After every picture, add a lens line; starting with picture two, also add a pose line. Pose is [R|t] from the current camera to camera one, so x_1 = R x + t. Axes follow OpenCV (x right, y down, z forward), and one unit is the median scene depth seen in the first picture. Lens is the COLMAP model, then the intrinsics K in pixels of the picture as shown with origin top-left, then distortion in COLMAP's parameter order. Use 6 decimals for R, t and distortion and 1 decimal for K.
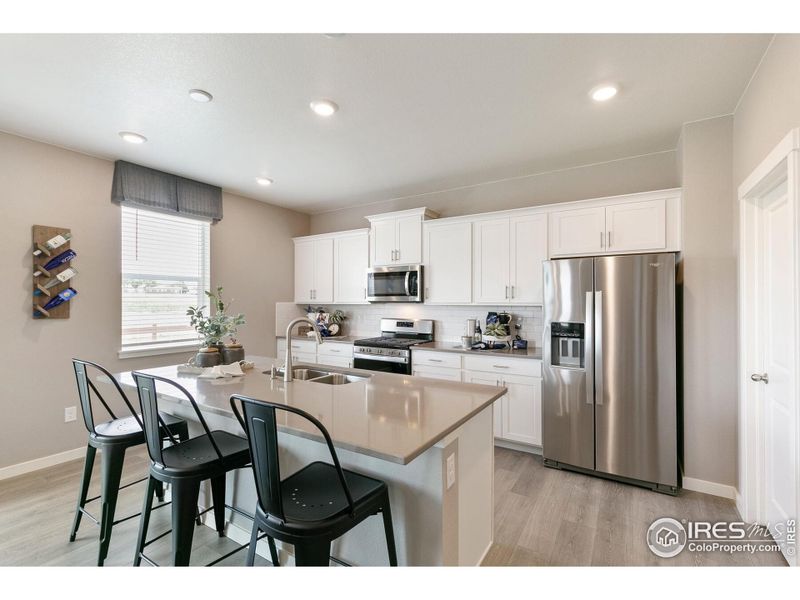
lens RADIAL K [[356.9, 0, 400.0], [0, 356.9, 300.0], [0, 0, 1]] dist [0.001200, 0.000217]
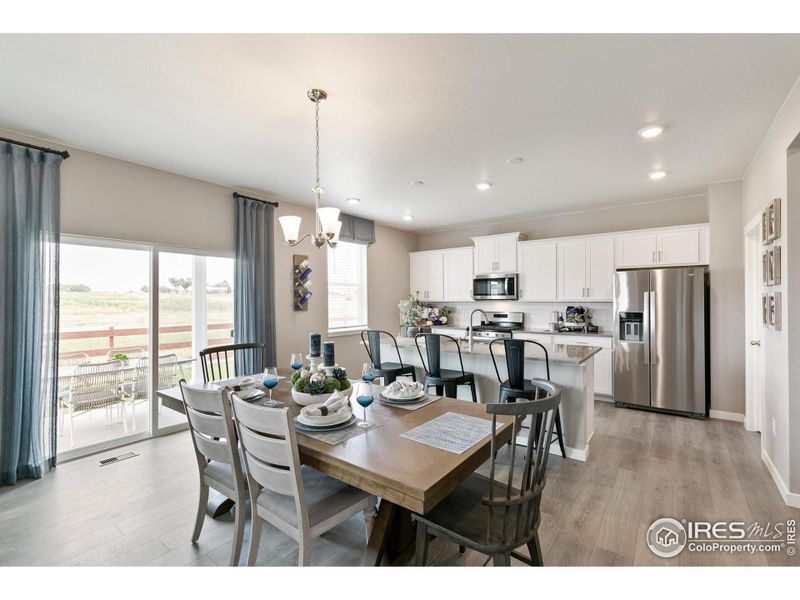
lens RADIAL K [[356.9, 0, 400.0], [0, 356.9, 300.0], [0, 0, 1]] dist [0.001200, 0.000217]
pose [[0.996901, -0.005794, -0.078458, -0.334169], [0.006243, 0.999966, 0.005479, -0.003605], [0.078424, -0.005952, 0.996902, -0.509528]]
